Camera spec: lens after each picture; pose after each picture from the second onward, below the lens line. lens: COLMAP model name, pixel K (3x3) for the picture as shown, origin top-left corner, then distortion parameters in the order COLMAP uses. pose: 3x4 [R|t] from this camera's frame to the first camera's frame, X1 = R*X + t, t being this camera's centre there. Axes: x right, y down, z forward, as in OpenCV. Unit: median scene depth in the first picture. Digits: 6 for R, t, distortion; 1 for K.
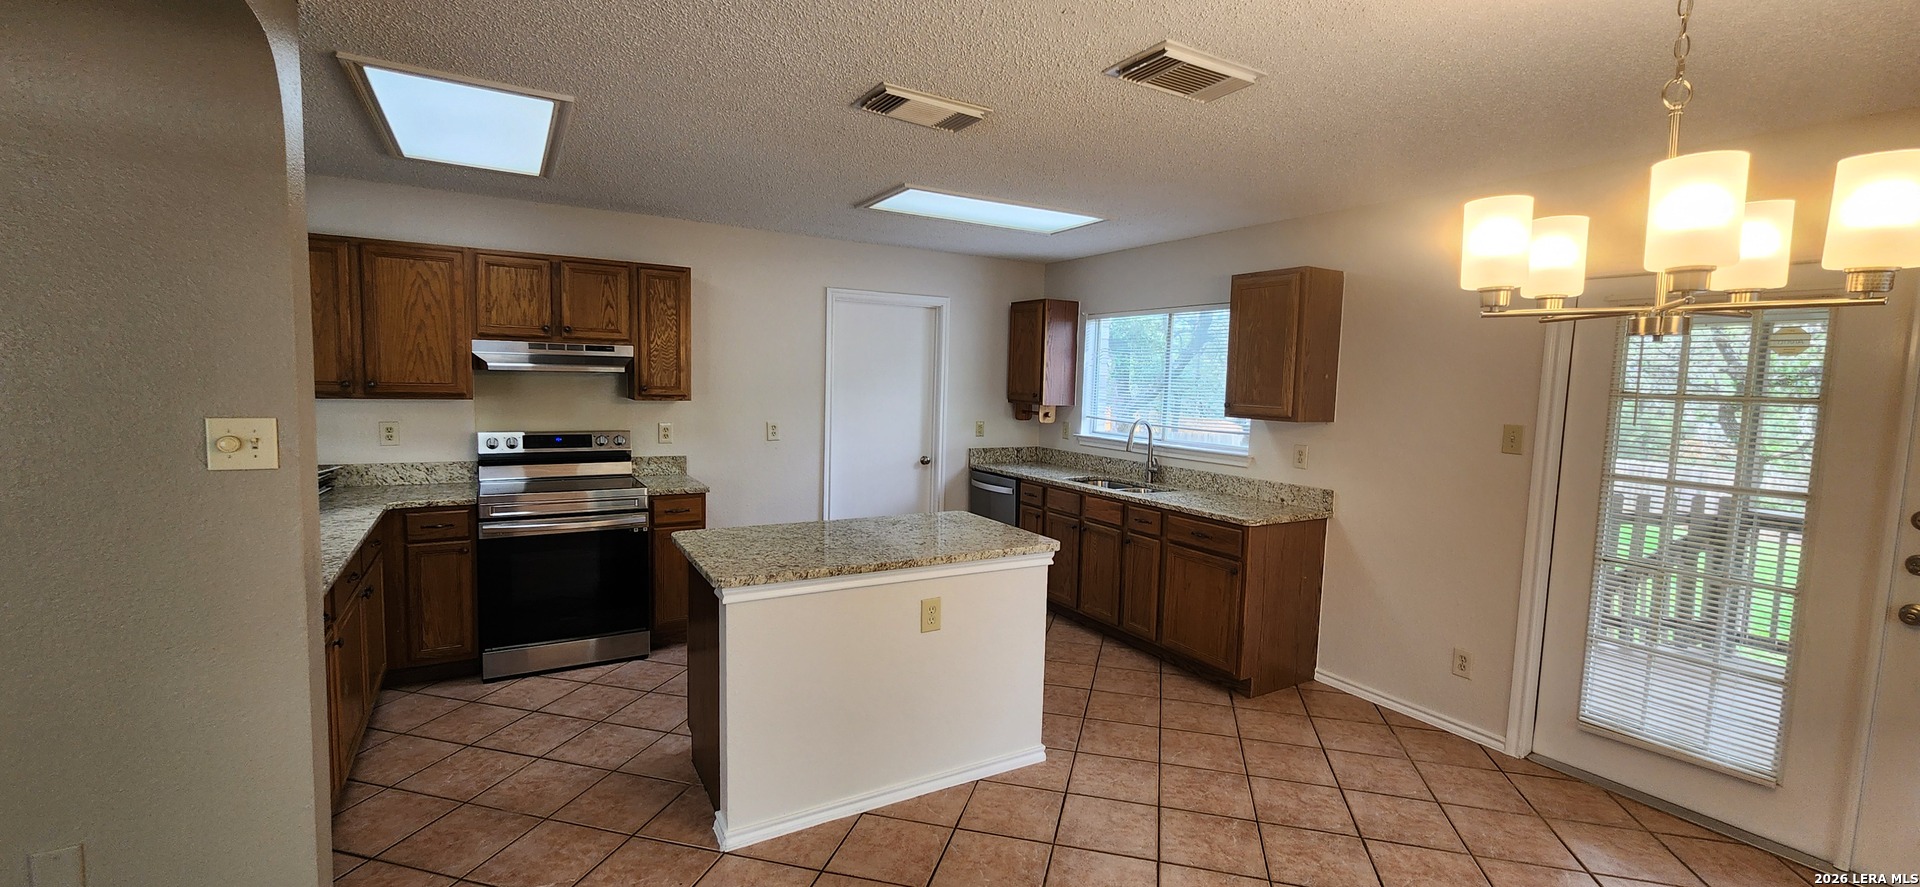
lens RADIAL K [[778.9, 0, 964.4], [0, 778.9, 450.7], [0, 0, 1]] dist [-0.004645, 0.000462]
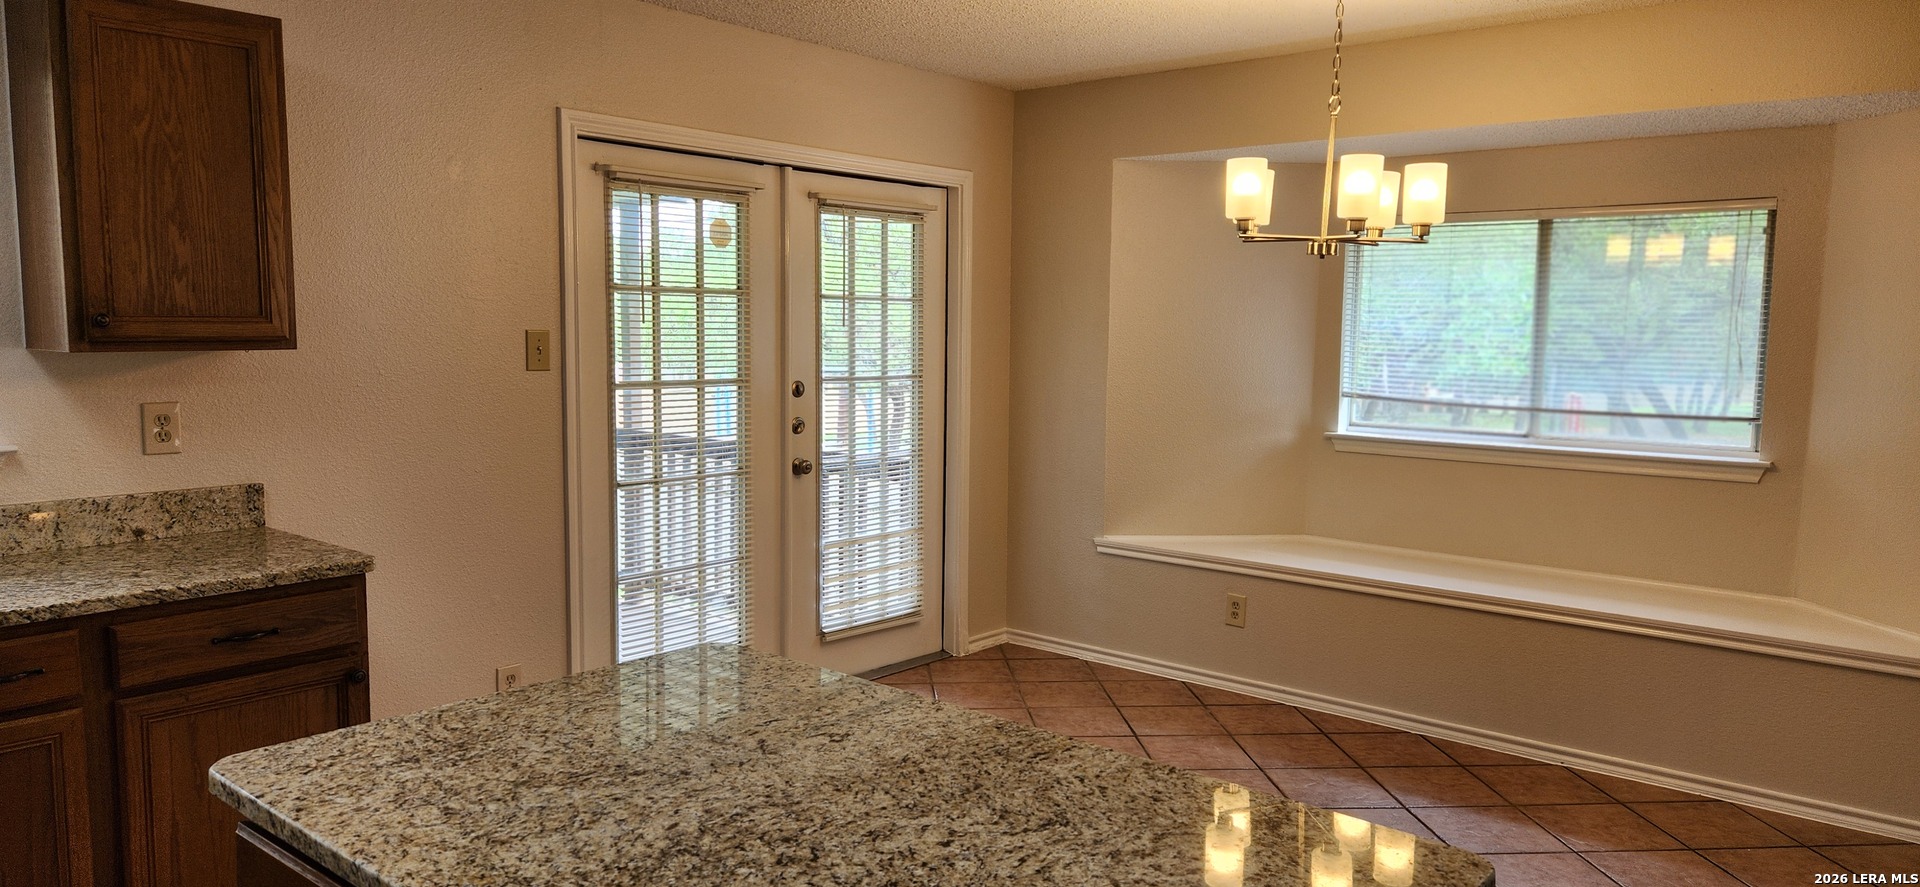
lens RADIAL K [[1285.3, 0, 963.8], [0, 1285.3, 443.5], [0, 0, 1]] dist [0.072906, -0.069665]
pose [[-0.333952, -0.128794, 0.933750, -0.438559], [0.062985, 0.985358, 0.158439, -0.075355], [-0.940483, 0.111724, -0.320950, 0.810292]]
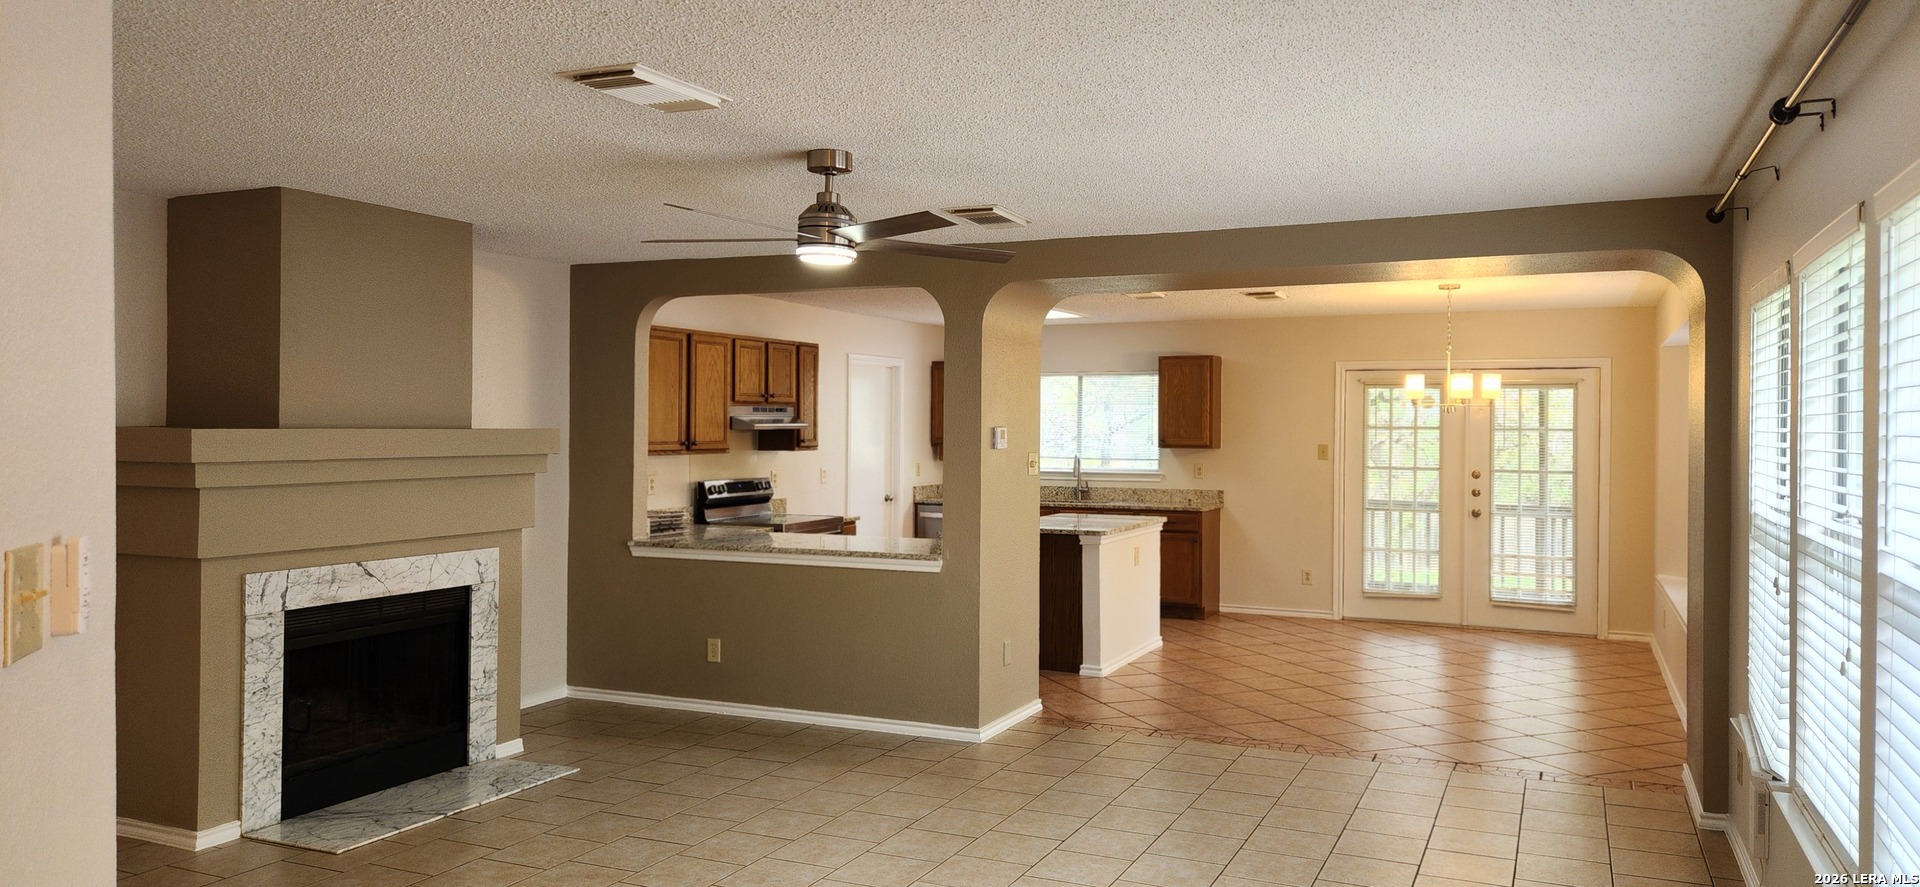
lens RADIAL K [[1285.3, 0, 967.4], [0, 1285.3, 441.3], [0, 0, 1]] dist [0.072906, -0.069665]
pose [[0.824820, -0.029880, 0.564606, -1.432174], [0.070089, 0.996304, -0.049666, 0.043535], [-0.561035, 0.080538, 0.823865, -0.893923]]
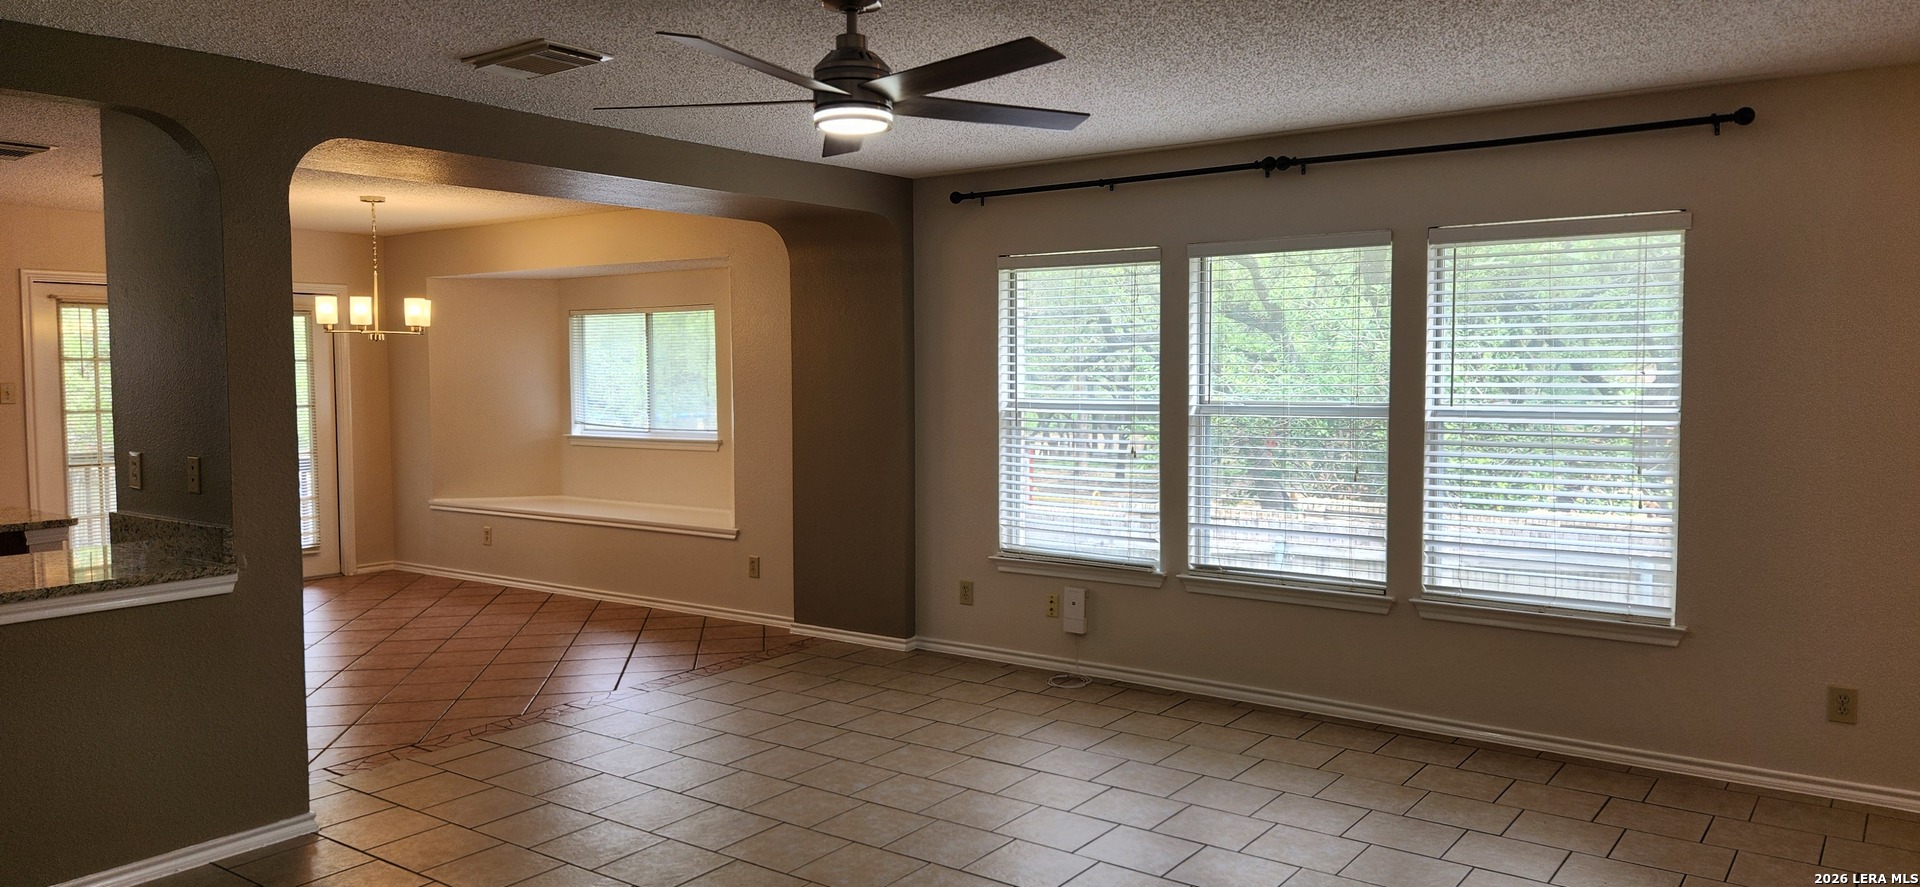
lens RADIAL K [[1285.3, 0, 974.5], [0, 1285.3, 428.1], [0, 0, 1]] dist [0.072906, -0.069665]
pose [[-0.399153, -0.071368, 0.914103, -1.676394], [0.078764, 0.990612, 0.111735, -0.061855], [-0.913495, 0.116598, -0.389784, 0.270565]]
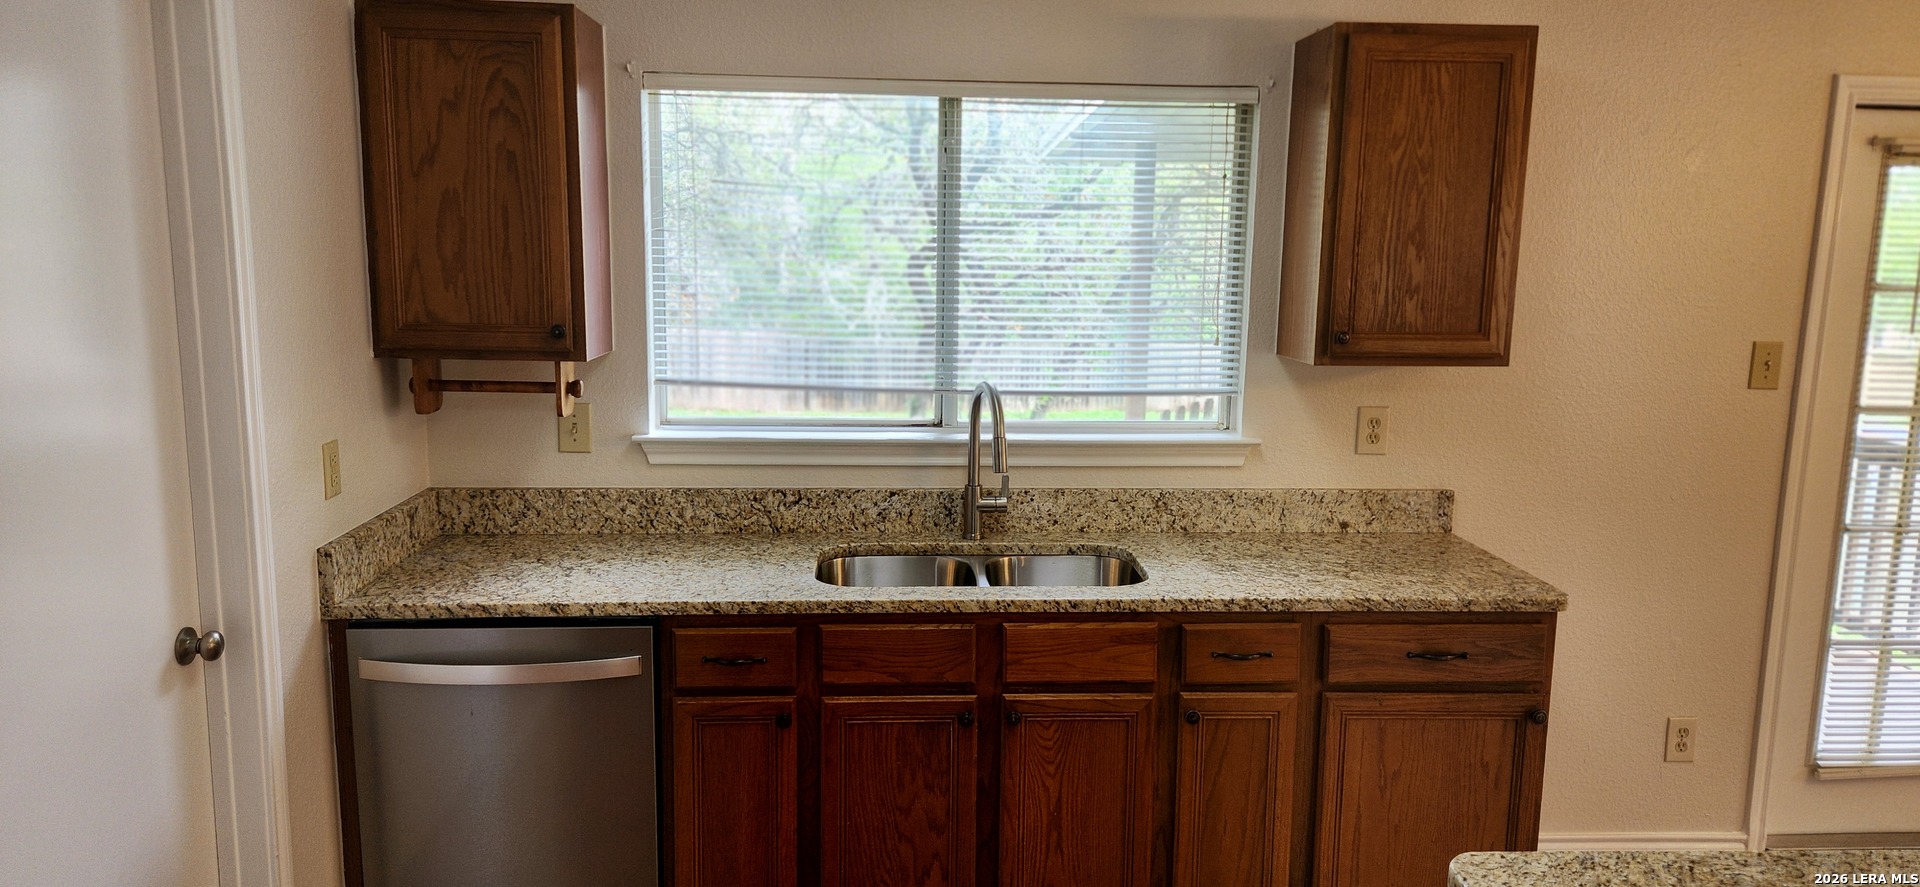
lens RADIAL K [[1285.3, 0, 966.9], [0, 1285.3, 449.1], [0, 0, 1]] dist [0.072906, -0.069665]
pose [[0.454987, -0.166328, 0.874827, -0.388932], [0.078502, 0.986069, 0.146650, -0.119169], [-0.887031, 0.001952, 0.461705, 0.857098]]
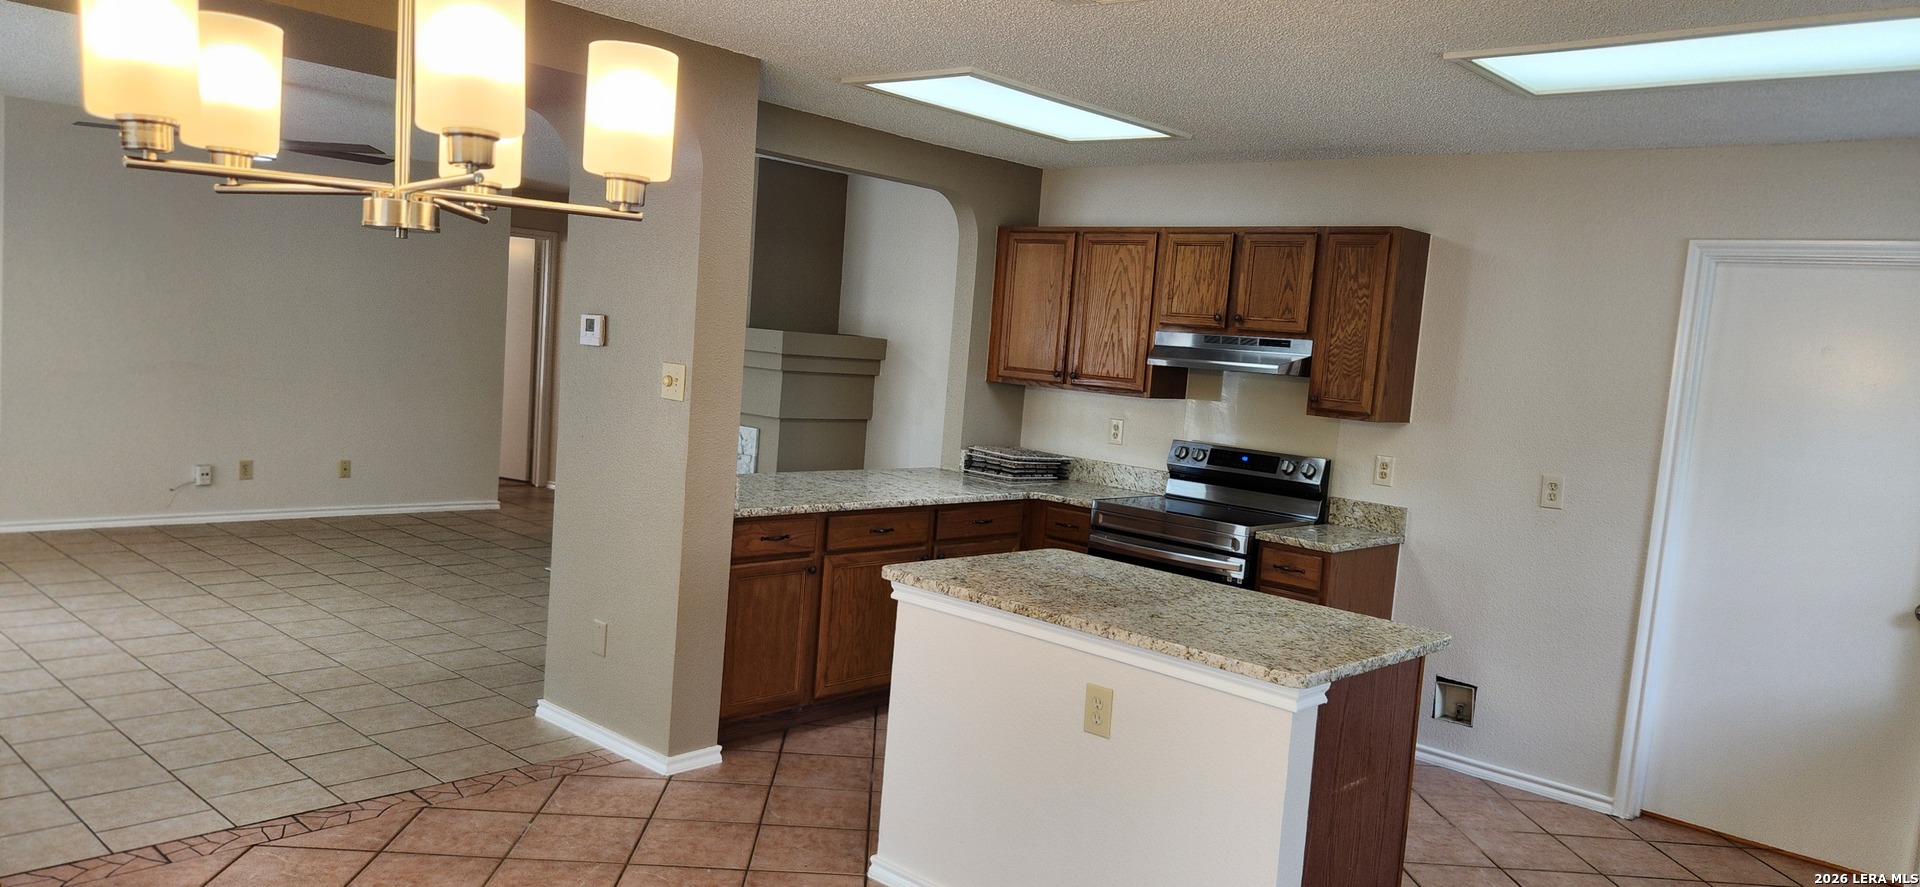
lens RADIAL K [[1285.3, 0, 976.5], [0, 1285.3, 460.7], [0, 0, 1]] dist [0.072906, -0.069665]
pose [[0.297480, 0.088113, -0.950653, 0.676693], [-0.161138, 0.986081, 0.040973, -0.023423], [0.941031, 0.140997, 0.307538, 0.362912]]
